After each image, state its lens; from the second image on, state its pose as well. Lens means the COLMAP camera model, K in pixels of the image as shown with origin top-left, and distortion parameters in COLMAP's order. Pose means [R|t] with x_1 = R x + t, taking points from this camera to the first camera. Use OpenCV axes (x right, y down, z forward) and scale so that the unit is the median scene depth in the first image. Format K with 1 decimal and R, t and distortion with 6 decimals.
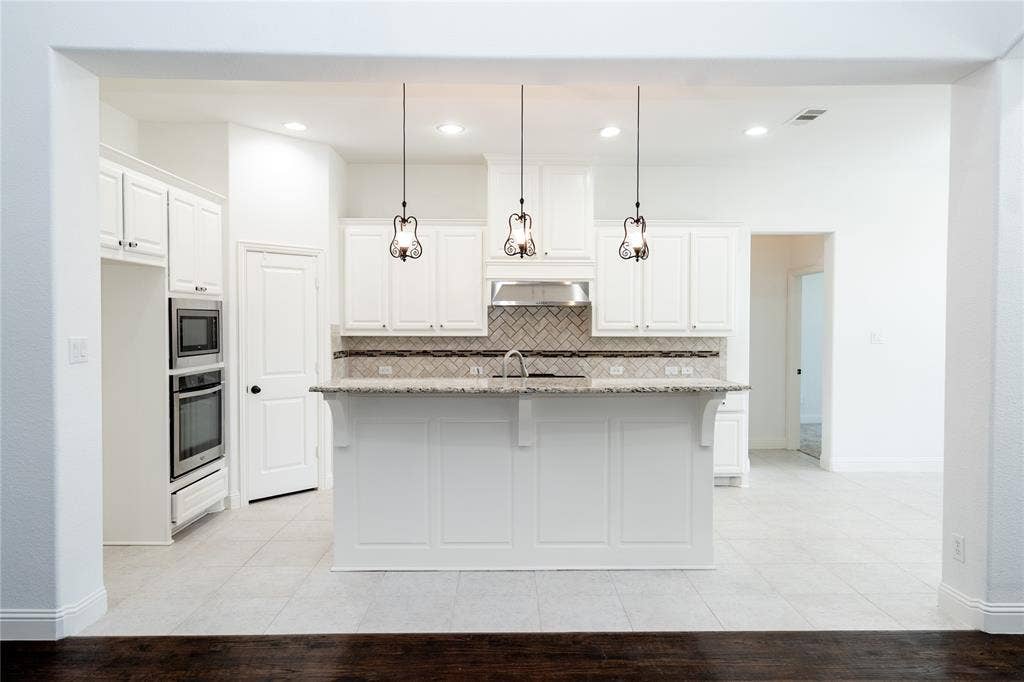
lens RADIAL K [[644.5, 0, 515.2], [0, 644.5, 342.1], [0, 0, 1]] dist [0.003236, 0.003468]
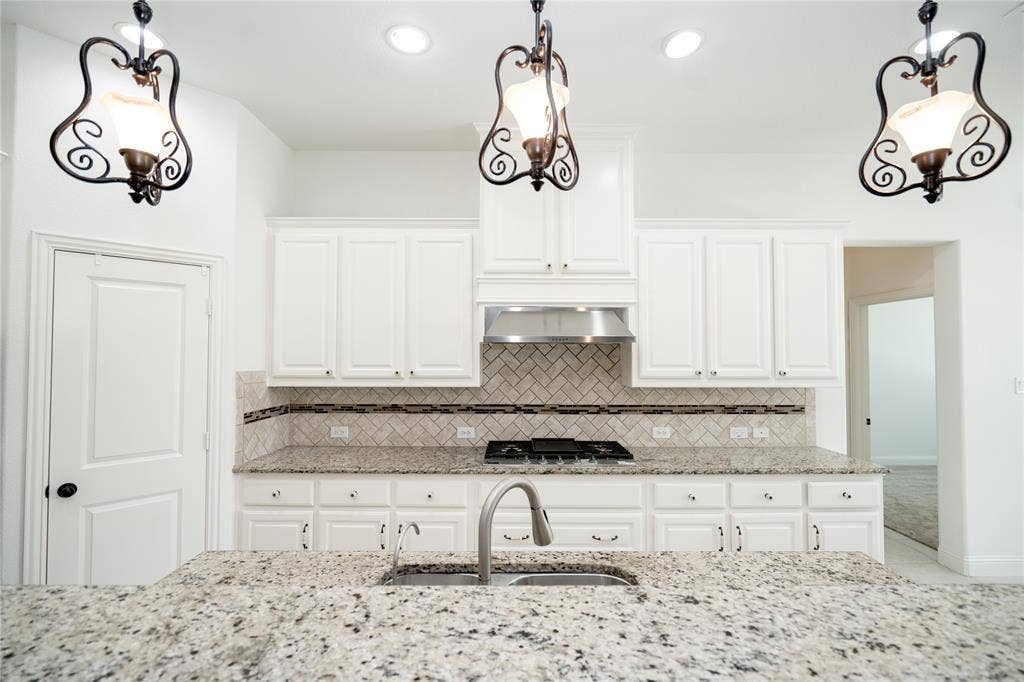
lens RADIAL K [[457.8, 0, 513.6], [0, 457.8, 339.1], [0, 0, 1]] dist [-0.006561, 0.001517]
pose [[0.999840, -0.001027, -0.017879, 0.002010], [0.000024, 0.998432, -0.055970, -0.033363], [0.017909, 0.055960, 0.998272, 0.520257]]
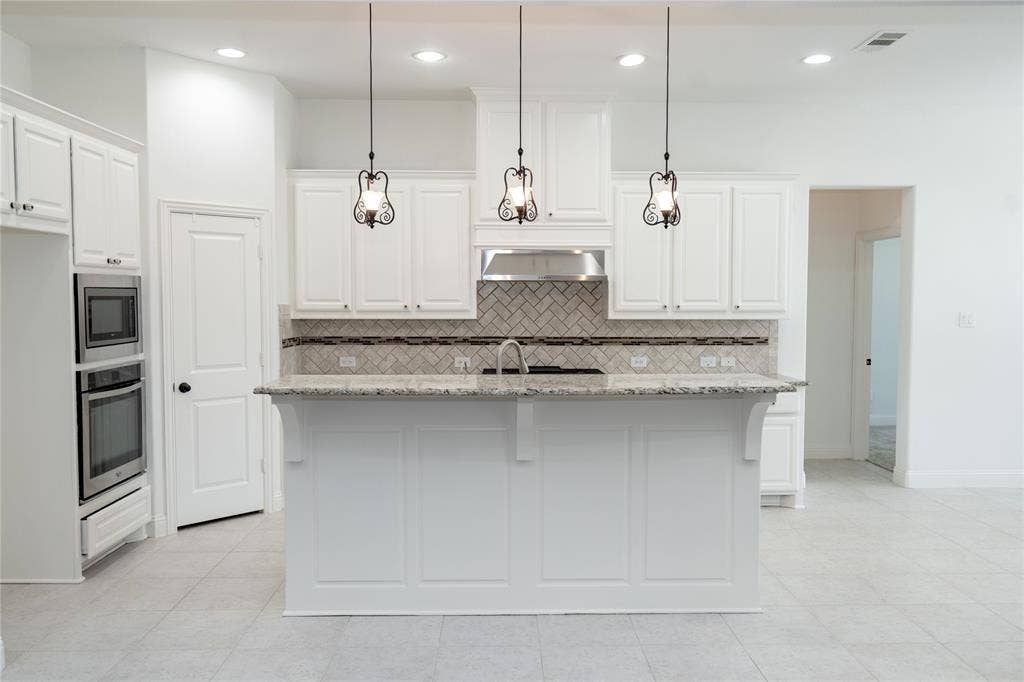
lens RADIAL K [[817.2, 0, 515.0], [0, 817.2, 342.1], [0, 0, 1]] dist [0.007319, -0.008161]
pose [[0.999984, -0.001025, 0.005643, -0.001407], [0.000872, 0.999634, 0.027041, -0.008030], [-0.005669, -0.027035, 0.999618, -0.005468]]
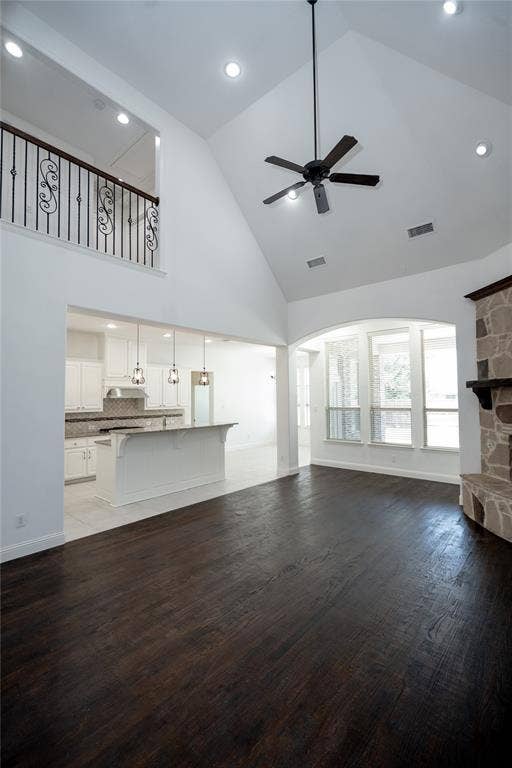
lens RADIAL K [[343.3, 0, 256.2], [0, 343.3, 382.3], [0, 0, 1]] dist [-0.006561, 0.001517]
pose [[0.668593, 0.025583, 0.743188, -0.591060], [0.031164, 0.997566, -0.062376, -0.019759], [-0.742975, 0.064865, 0.666168, -0.211580]]
